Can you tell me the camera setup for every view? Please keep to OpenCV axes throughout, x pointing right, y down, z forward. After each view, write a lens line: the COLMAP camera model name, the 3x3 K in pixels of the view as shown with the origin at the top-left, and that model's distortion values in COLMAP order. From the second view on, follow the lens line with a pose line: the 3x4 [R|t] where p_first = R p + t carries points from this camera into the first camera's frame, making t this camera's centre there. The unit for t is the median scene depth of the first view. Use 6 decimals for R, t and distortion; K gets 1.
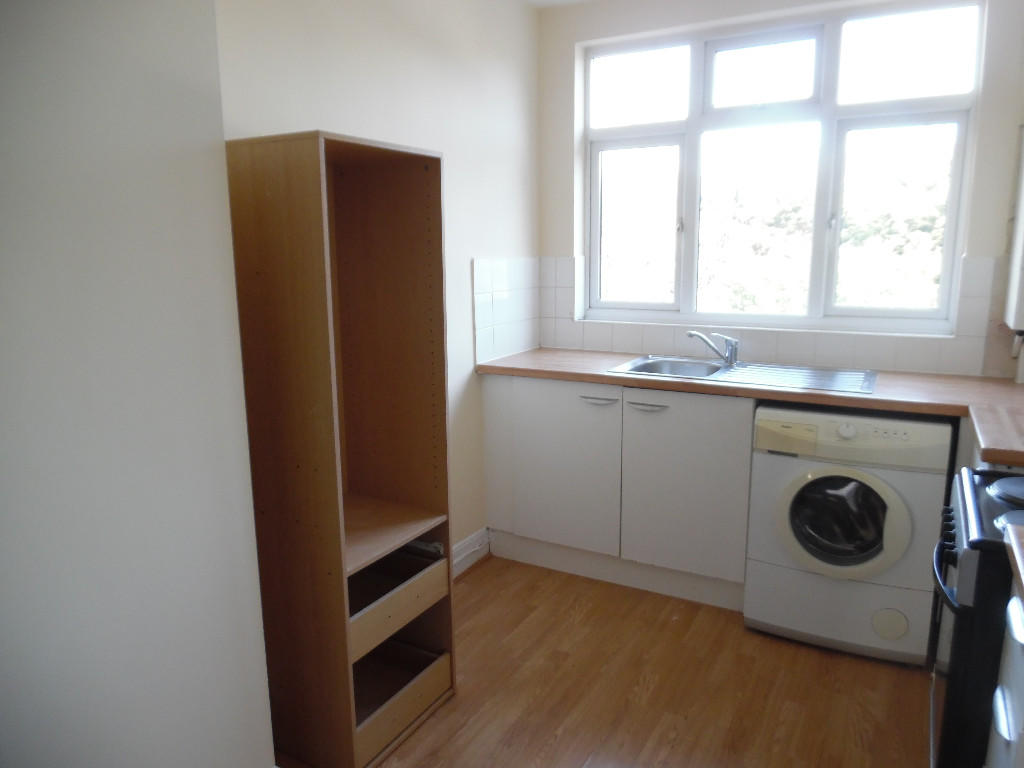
lens RADIAL K [[718.8, 0, 524.3], [0, 718.8, 382.1], [0, 0, 1]] dist [-0.009989, 0.001896]
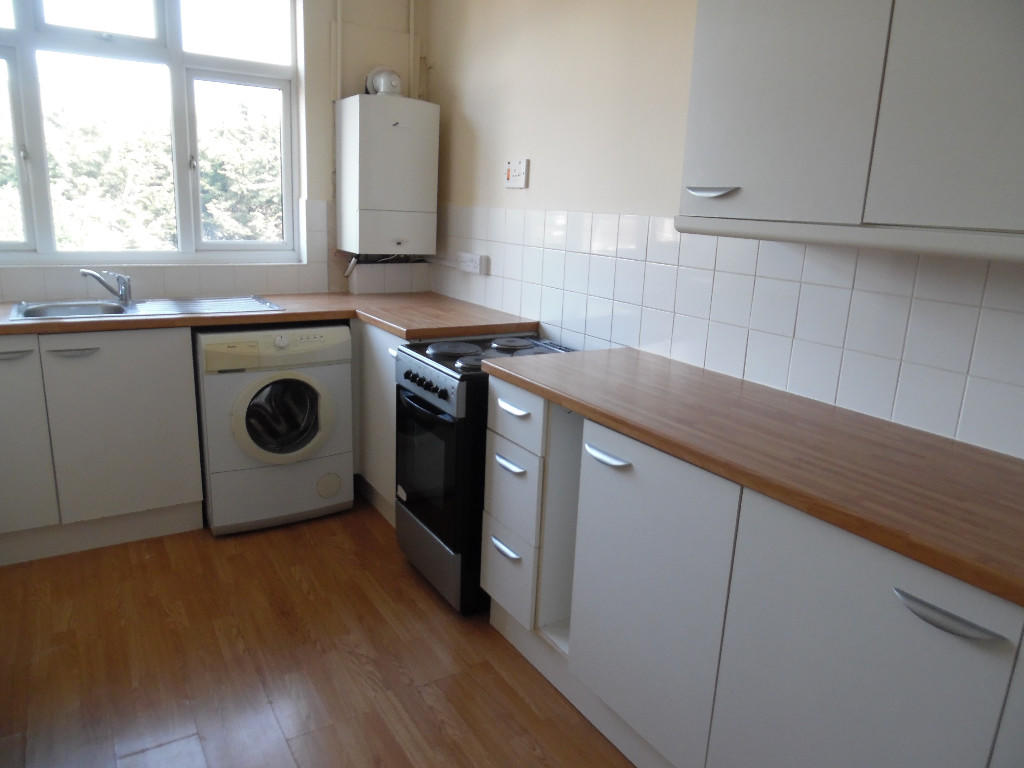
lens RADIAL K [[718.8, 0, 524.3], [0, 718.8, 382.1], [0, 0, 1]] dist [-0.009989, 0.001896]
pose [[0.470385, -0.180928, 0.863715, -0.337516], [0.121063, 0.982733, 0.139928, 0.012379], [-0.874118, 0.038744, 0.484166, 0.045248]]
